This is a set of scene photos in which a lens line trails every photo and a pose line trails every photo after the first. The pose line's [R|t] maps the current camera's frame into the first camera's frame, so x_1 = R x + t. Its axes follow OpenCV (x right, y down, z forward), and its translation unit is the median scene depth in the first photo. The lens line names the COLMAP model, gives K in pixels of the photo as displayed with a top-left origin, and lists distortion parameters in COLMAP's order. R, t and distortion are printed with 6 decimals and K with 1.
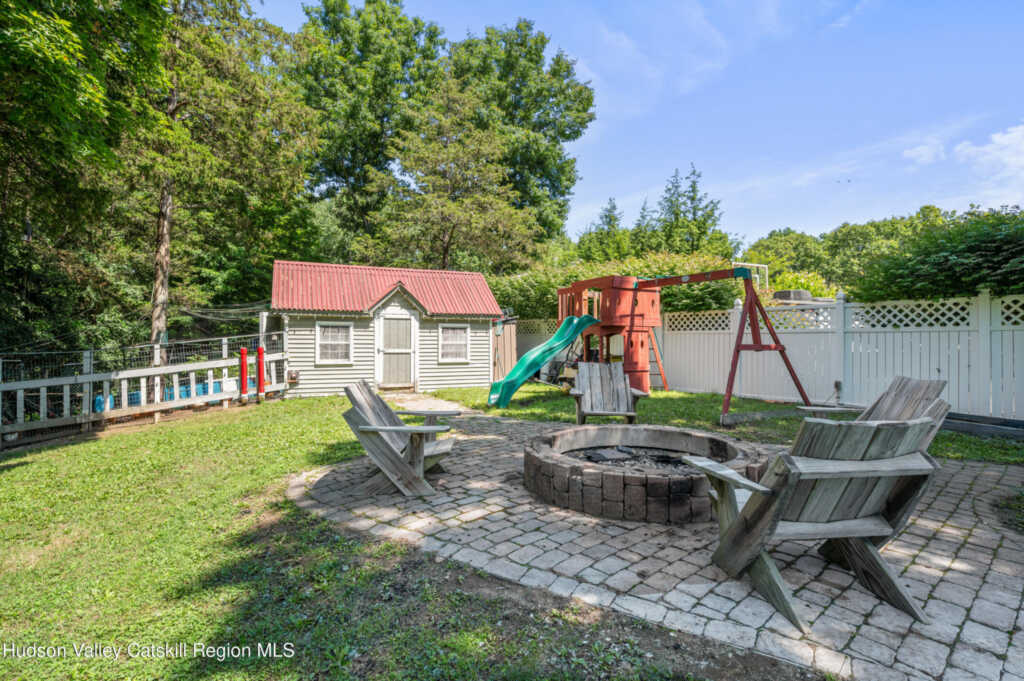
lens RADIAL K [[531.0, 0, 511.9], [0, 531.0, 344.3], [0, 0, 1]] dist [0.000228, 0.000015]
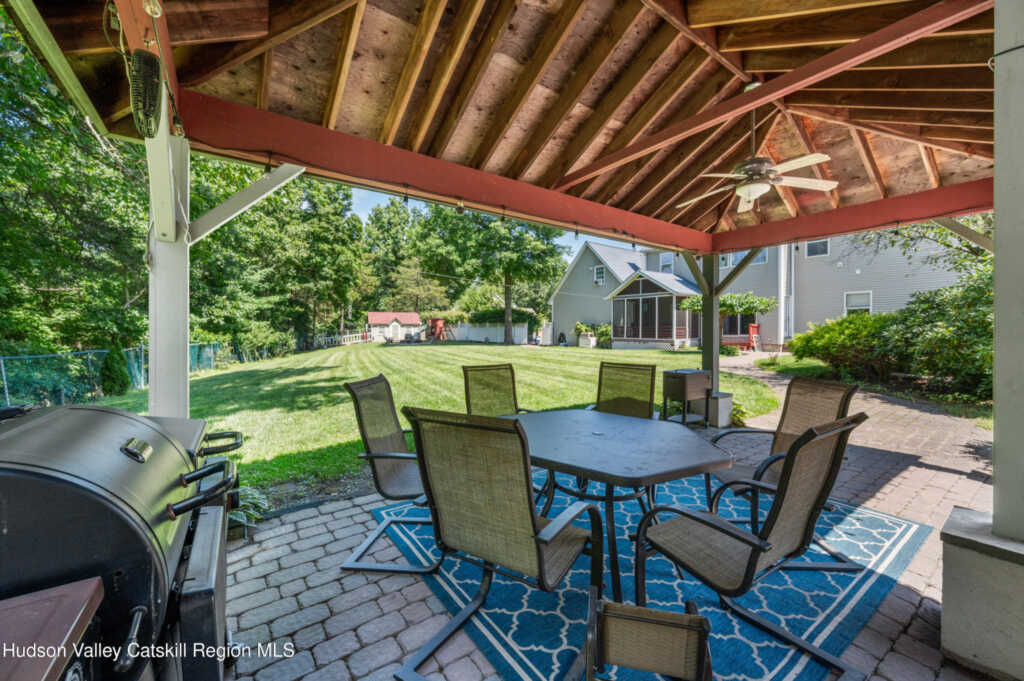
lens RADIAL K [[402.7, 0, 514.0], [0, 402.7, 336.5], [0, 0, 1]] dist [-0.000005, 0.000000]
pose [[0.998934, 0.001676, -0.046132, 0.989002], [-0.001080, 0.999916, 0.012949, 0.003263], [0.046150, -0.012885, 0.998851, -2.472731]]
